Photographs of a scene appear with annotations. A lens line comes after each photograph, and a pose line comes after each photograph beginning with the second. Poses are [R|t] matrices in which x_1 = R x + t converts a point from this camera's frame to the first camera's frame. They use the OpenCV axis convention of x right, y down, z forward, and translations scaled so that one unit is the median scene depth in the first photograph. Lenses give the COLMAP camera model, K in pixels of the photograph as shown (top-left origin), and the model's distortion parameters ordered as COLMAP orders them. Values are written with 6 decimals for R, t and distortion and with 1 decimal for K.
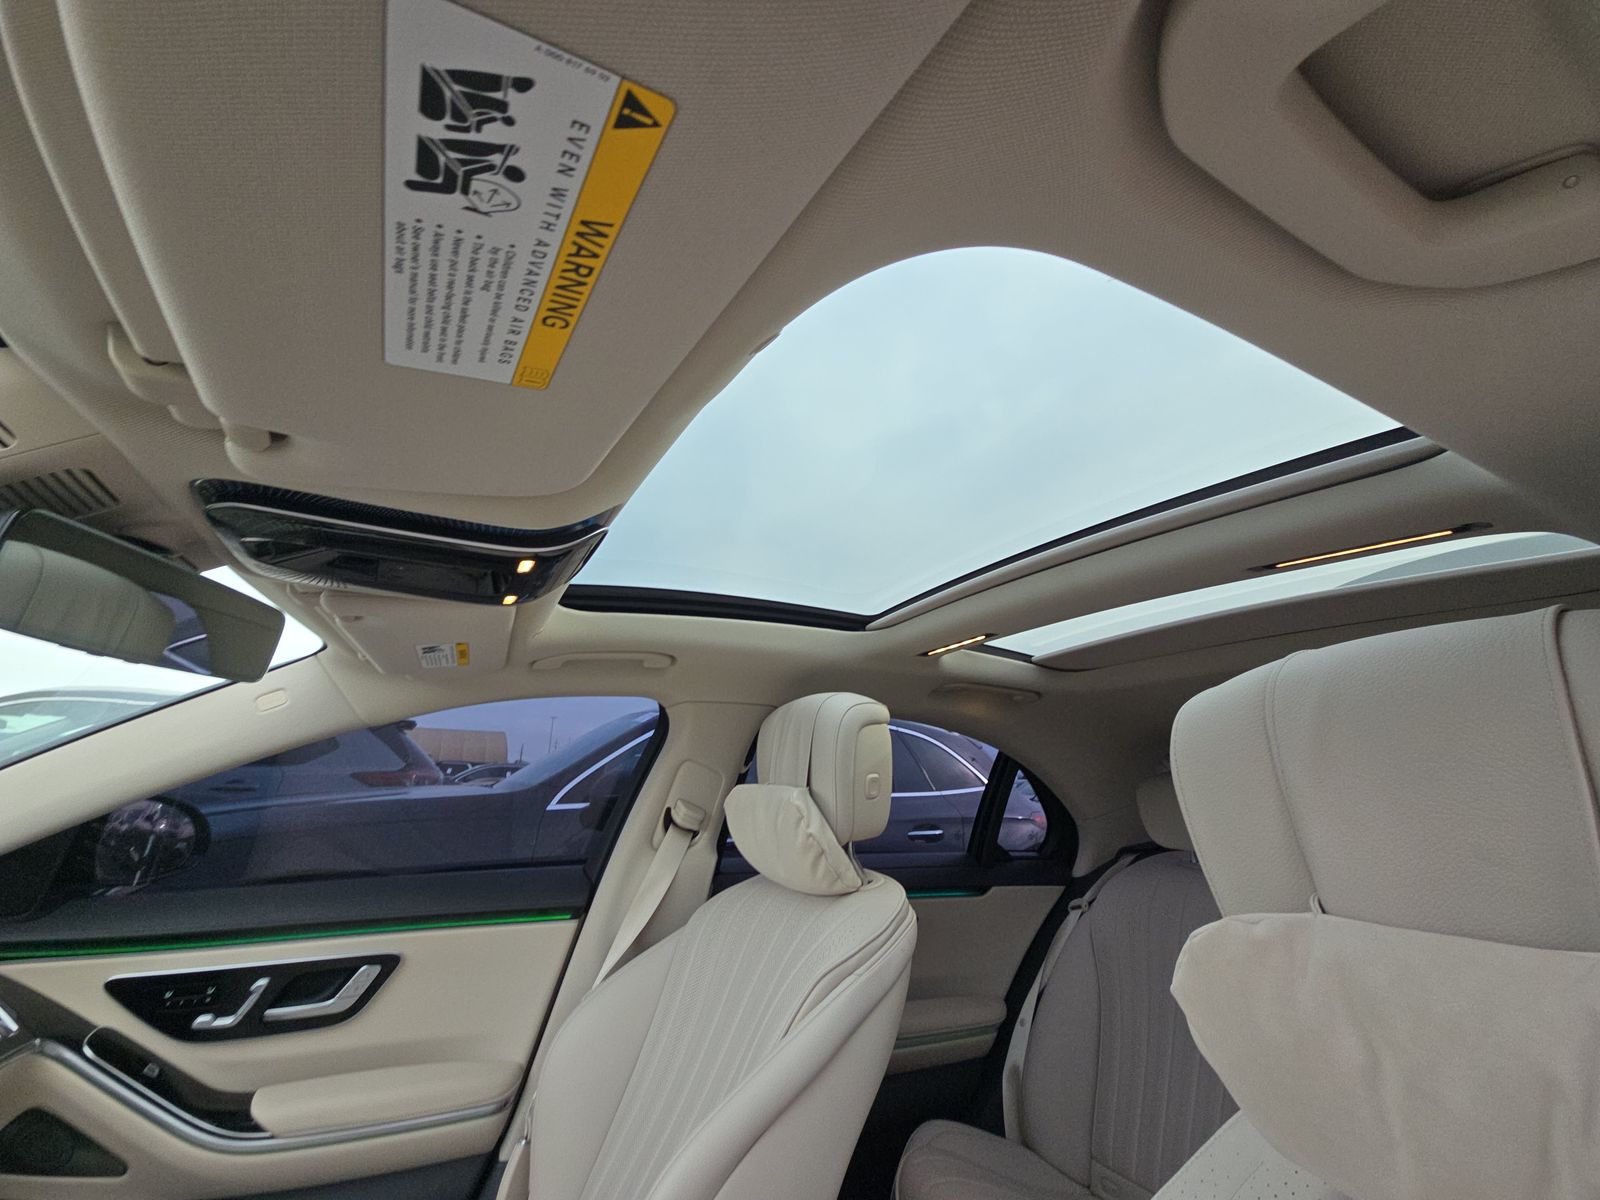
lens RADIAL K [[646.2, 0, 793.3], [0, 646.2, 592.0], [0, 0, 1]] dist [-0.003209, -0.000884]
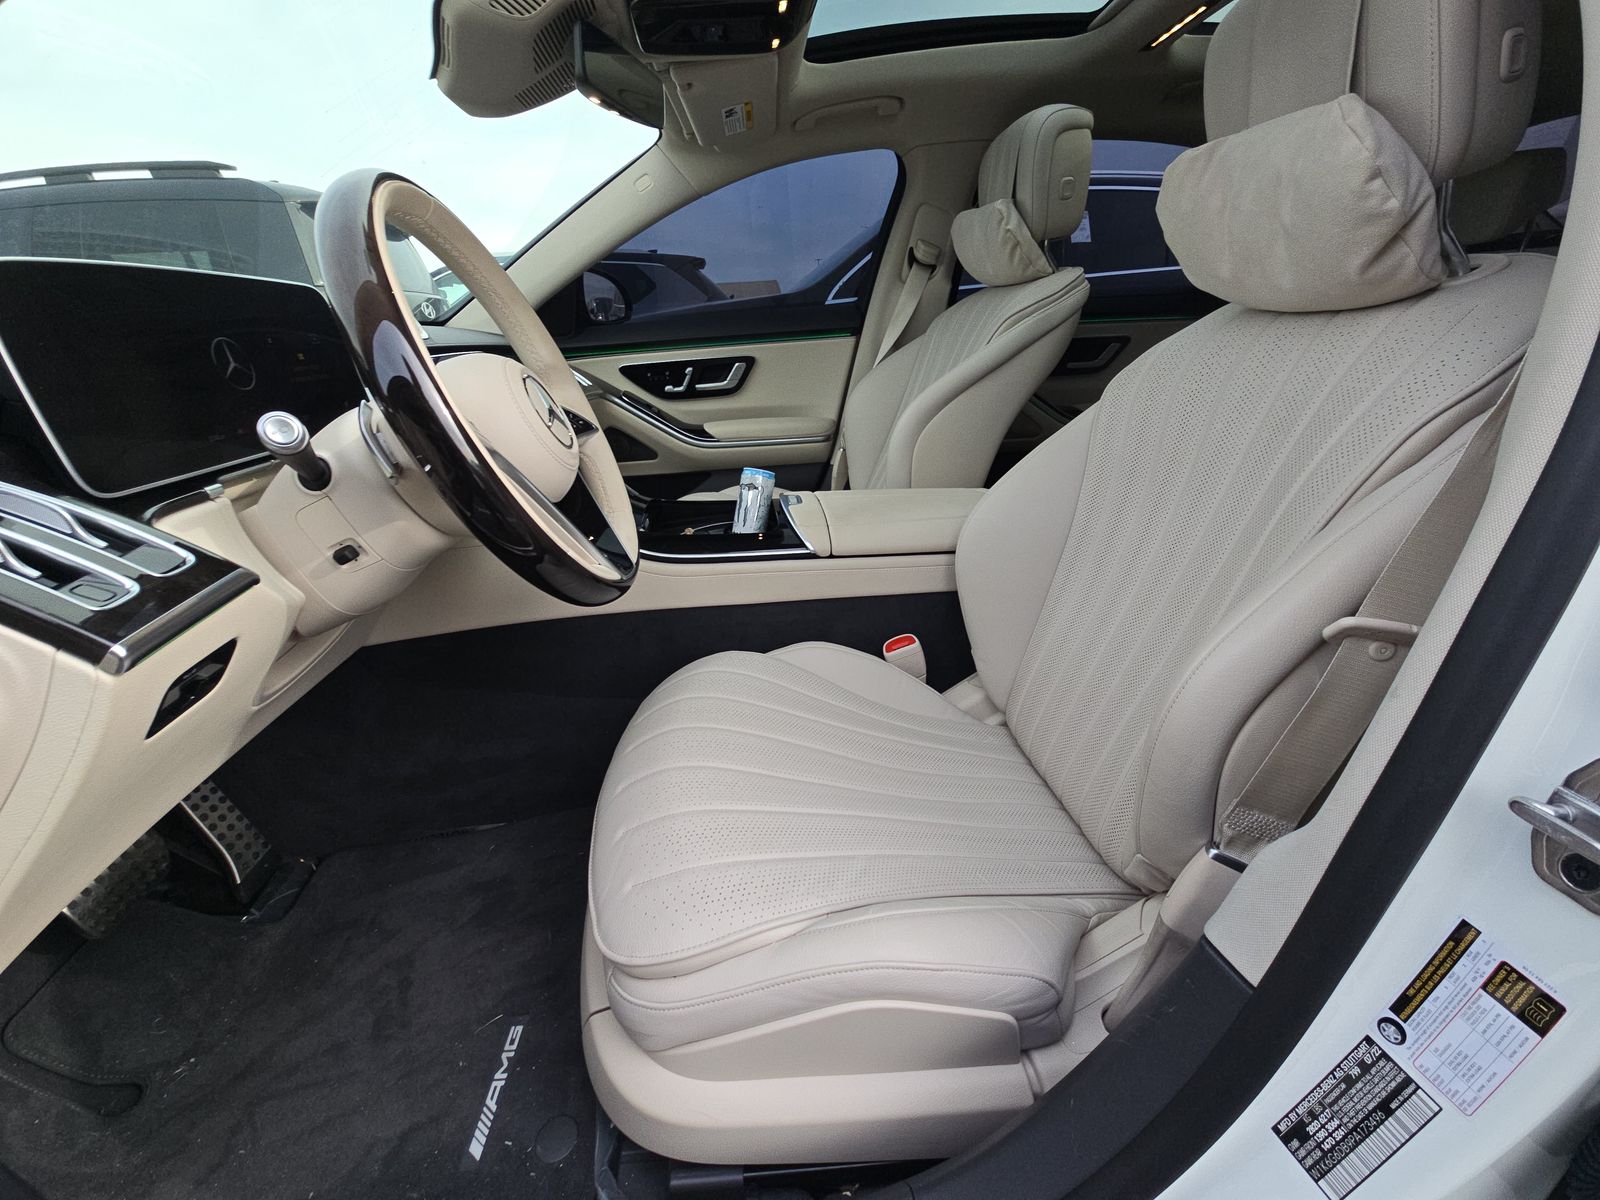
lens RADIAL K [[646.2, 0, 807.6], [0, 646.2, 598.3], [0, 0, 1]] dist [-0.003209, -0.000884]
pose [[0.928859, 0.064669, -0.364745, 0.158541], [0.183239, 0.775526, 0.604138, 0.070648], [0.321938, -0.627995, 0.708504, -0.513798]]
